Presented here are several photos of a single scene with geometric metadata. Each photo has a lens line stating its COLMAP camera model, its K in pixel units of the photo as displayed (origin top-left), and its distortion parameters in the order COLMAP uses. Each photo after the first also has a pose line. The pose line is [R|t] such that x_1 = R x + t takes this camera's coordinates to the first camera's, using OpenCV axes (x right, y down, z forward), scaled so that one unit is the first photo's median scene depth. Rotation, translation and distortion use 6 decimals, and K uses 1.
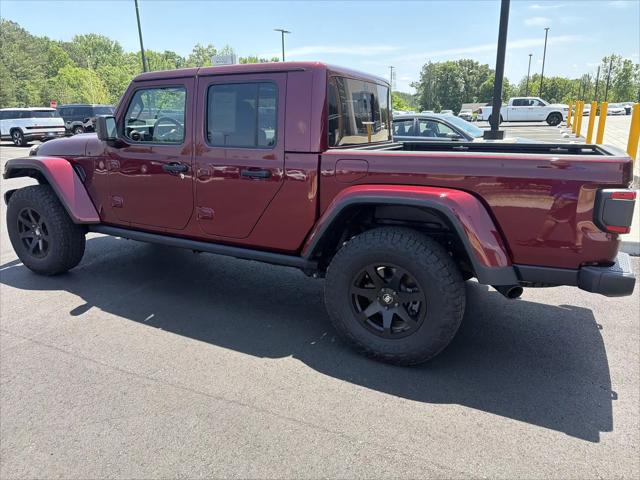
lens RADIAL K [[454.1, 0, 315.3], [0, 454.1, 235.1], [0, 0, 1]] dist [0.030869, -0.039814]
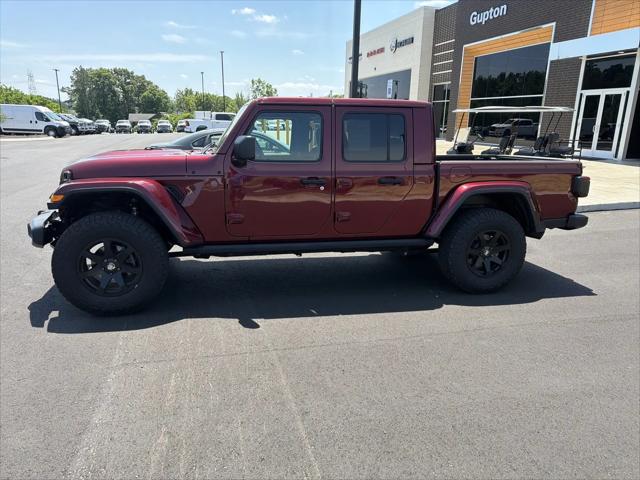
lens RADIAL K [[454.1, 0, 320.5], [0, 454.1, 239.4], [0, 0, 1]] dist [0.030869, -0.039814]
pose [[0.756561, -0.133773, 0.640094, -0.976823], [0.141857, 0.989117, 0.039047, -0.039407], [-0.638351, 0.061261, 0.767304, 0.100778]]
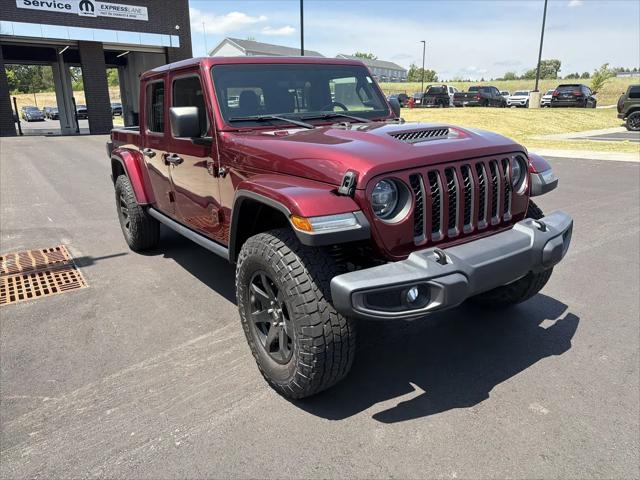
lens RADIAL K [[454.1, 0, 322.9], [0, 454.1, 239.2], [0, 0, 1]] dist [0.030869, -0.039814]
pose [[-0.874364, -0.100608, 0.474727, -0.821433], [0.159224, 0.864635, 0.476503, -0.488073], [-0.458406, 0.492225, -0.739986, 1.941916]]
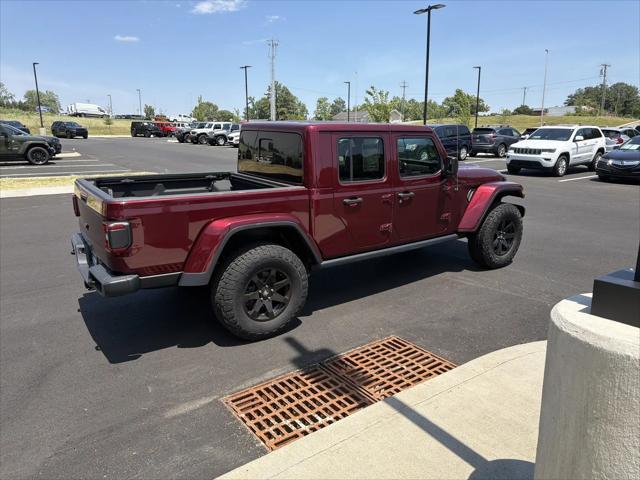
lens RADIAL K [[454.1, 0, 325.5], [0, 454.1, 238.9], [0, 0, 1]] dist [0.030869, -0.039814]
pose [[-0.457344, 0.212479, -0.863533, 1.153779], [-0.228351, 0.910419, 0.344955, -0.506405], [0.859472, 0.354951, -0.367855, 1.621608]]
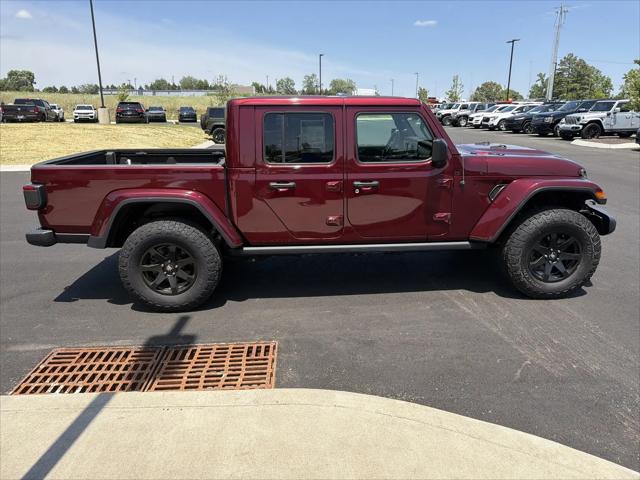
lens RADIAL K [[454.1, 0, 323.9], [0, 454.1, 240.9], [0, 0, 1]] dist [0.030869, -0.039814]
pose [[-0.873469, 0.145944, -0.464492, 0.507983], [-0.111087, 0.869115, 0.481974, -0.610508], [0.474038, 0.472588, -0.742932, 2.100168]]
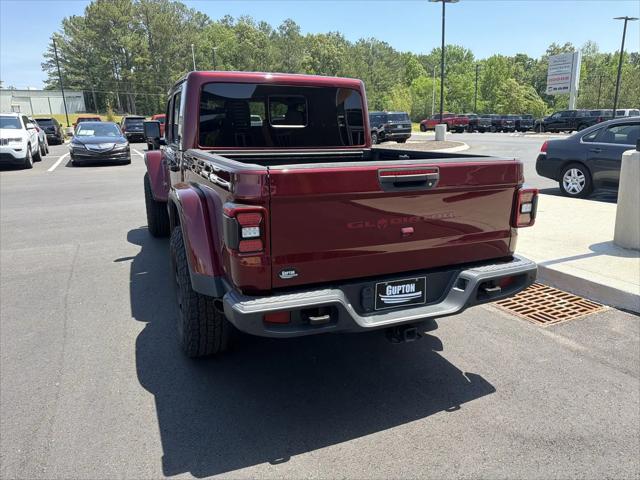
lens RADIAL K [[454.1, 0, 322.1], [0, 454.1, 238.8], [0, 0, 1]] dist [0.030869, -0.039814]
pose [[0.770738, 0.153588, -0.618364, 0.781725], [-0.155553, 0.986503, 0.051142, -0.062168], [0.617873, 0.056771, 0.784226, 0.261407]]
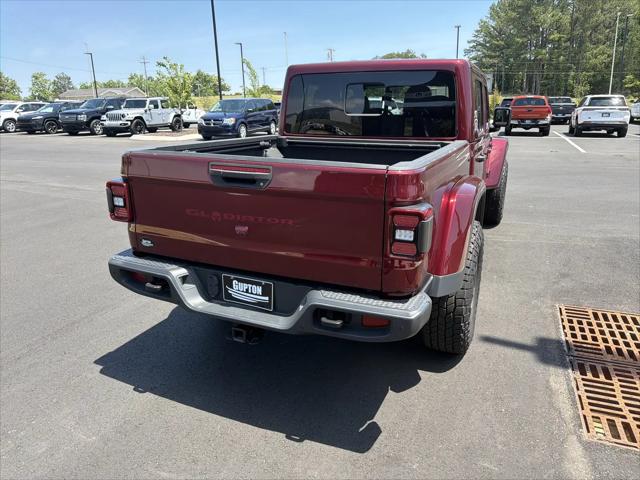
lens RADIAL K [[454.1, 0, 324.8], [0, 454.1, 236.3], [0, 0, 1]] dist [0.030869, -0.039814]
pose [[0.063920, 0.274656, -0.959416, 1.049742], [-0.245541, 0.936156, 0.251639, -0.215620], [0.967277, 0.219491, 0.127278, 0.805996]]
